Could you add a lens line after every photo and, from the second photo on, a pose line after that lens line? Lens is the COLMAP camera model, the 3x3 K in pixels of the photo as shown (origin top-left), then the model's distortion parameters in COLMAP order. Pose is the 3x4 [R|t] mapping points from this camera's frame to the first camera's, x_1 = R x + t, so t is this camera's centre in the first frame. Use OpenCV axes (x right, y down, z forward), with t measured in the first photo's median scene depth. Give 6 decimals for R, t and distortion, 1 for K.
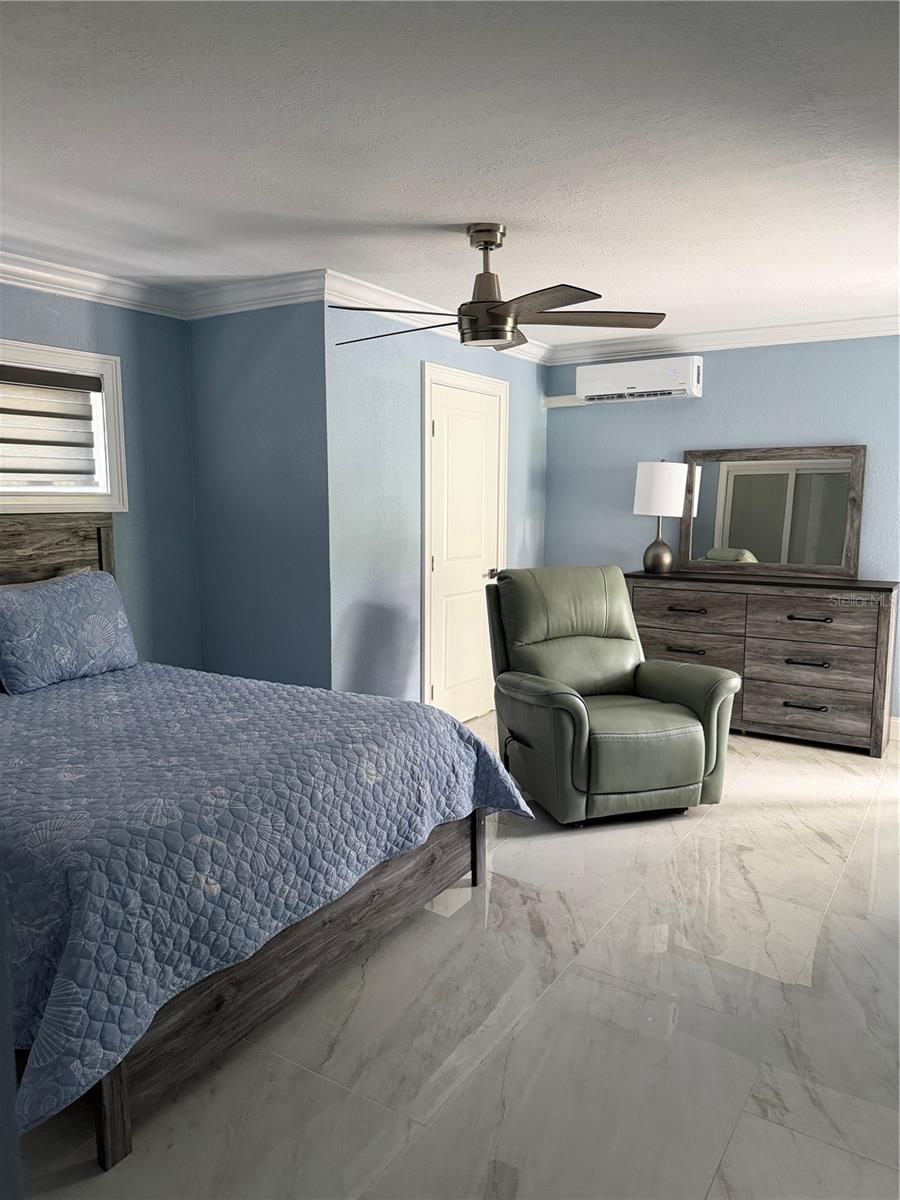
lens RADIAL K [[853.8, 0, 446.6], [0, 853.8, 603.4], [0, 0, 1]] dist [0.051582, -0.059232]
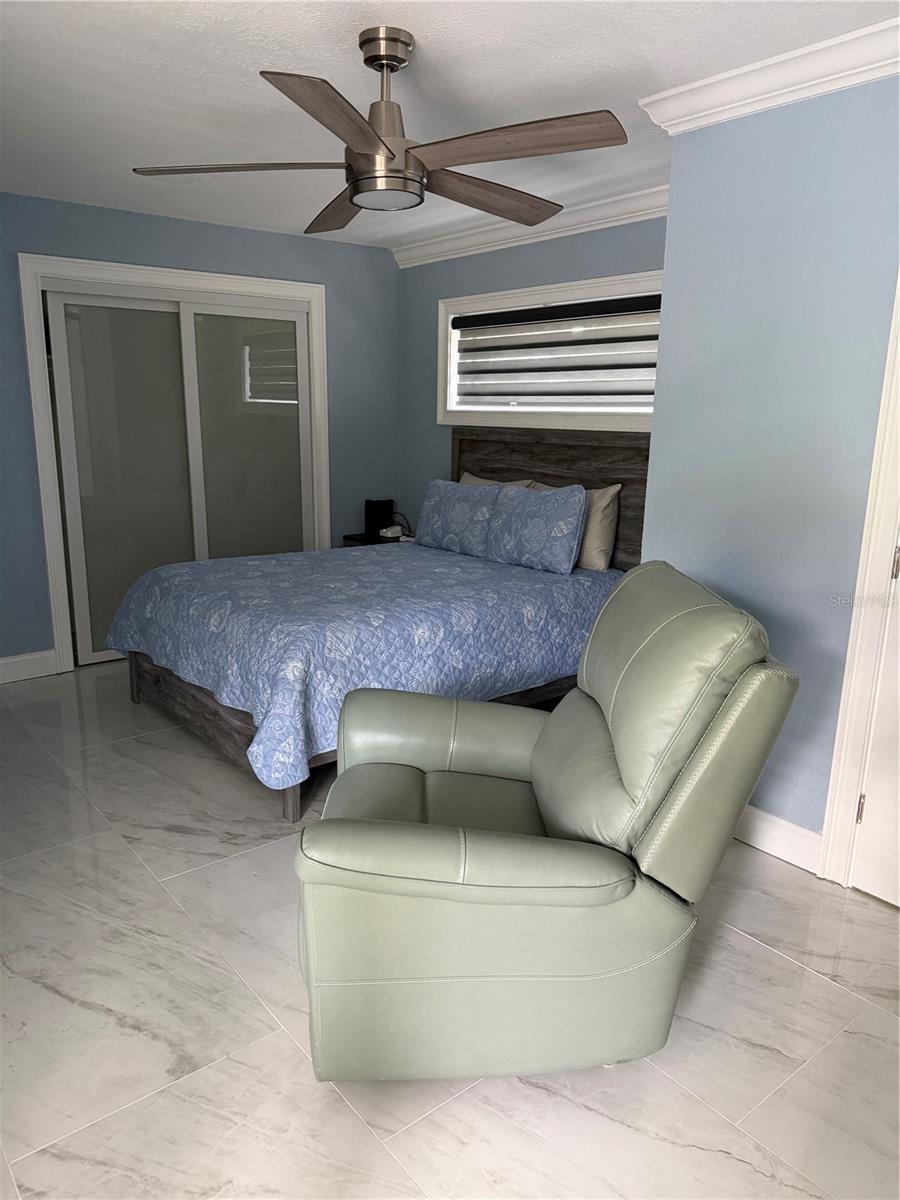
lens RADIAL K [[853.8, 0, 445.6], [0, 853.8, 601.0], [0, 0, 1]] dist [0.051582, -0.059232]
pose [[-0.328522, 0.200916, -0.922879, 0.834236], [-0.135185, 0.957050, 0.256478, -0.183653], [0.934772, 0.209018, -0.287251, 1.414545]]
